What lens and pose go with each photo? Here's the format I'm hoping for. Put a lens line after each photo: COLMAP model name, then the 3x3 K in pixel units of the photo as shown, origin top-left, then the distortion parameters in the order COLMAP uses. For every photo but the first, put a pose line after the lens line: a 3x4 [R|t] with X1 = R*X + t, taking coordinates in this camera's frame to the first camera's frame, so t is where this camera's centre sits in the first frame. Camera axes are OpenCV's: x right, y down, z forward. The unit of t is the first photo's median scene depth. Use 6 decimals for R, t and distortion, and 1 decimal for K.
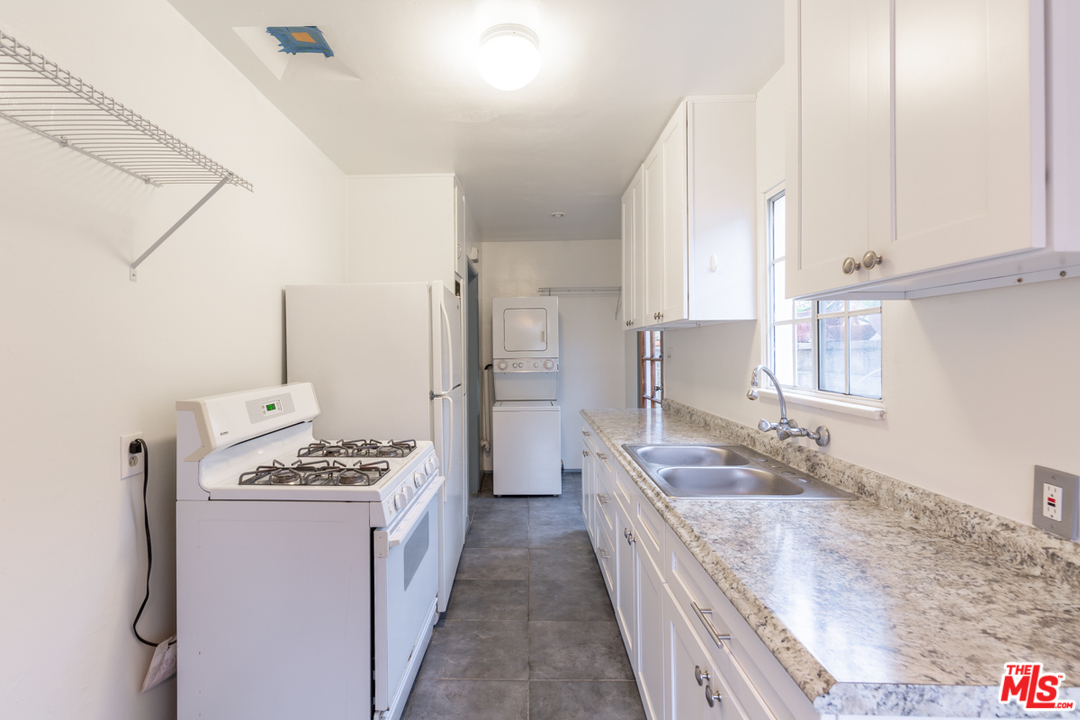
lens RADIAL K [[517.1, 0, 531.6], [0, 517.1, 344.0], [0, 0, 1]] dist [0.003232, -0.000033]
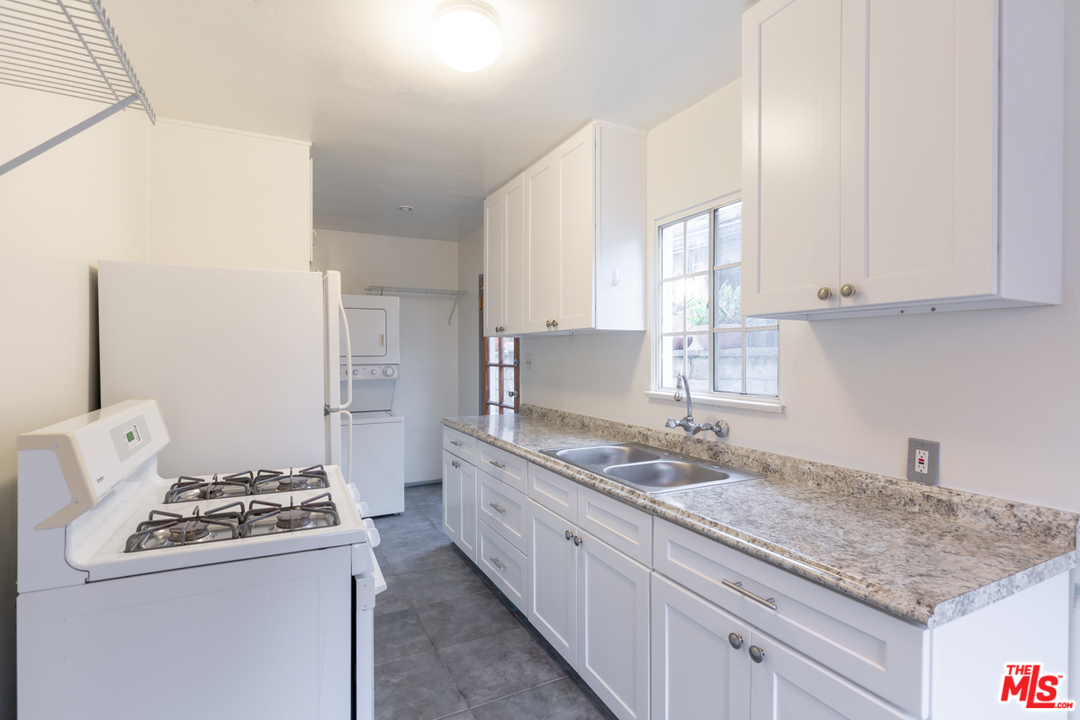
lens RADIAL K [[523.1, 0, 568.4], [0, 523.1, 355.5], [0, 0, 1]] dist [-0.001743, -0.000253]
pose [[0.871037, 0.006987, 0.491168, -0.377279], [-0.012786, 0.999883, 0.008450, -0.000355], [-0.491051, -0.013640, 0.871024, 0.115809]]
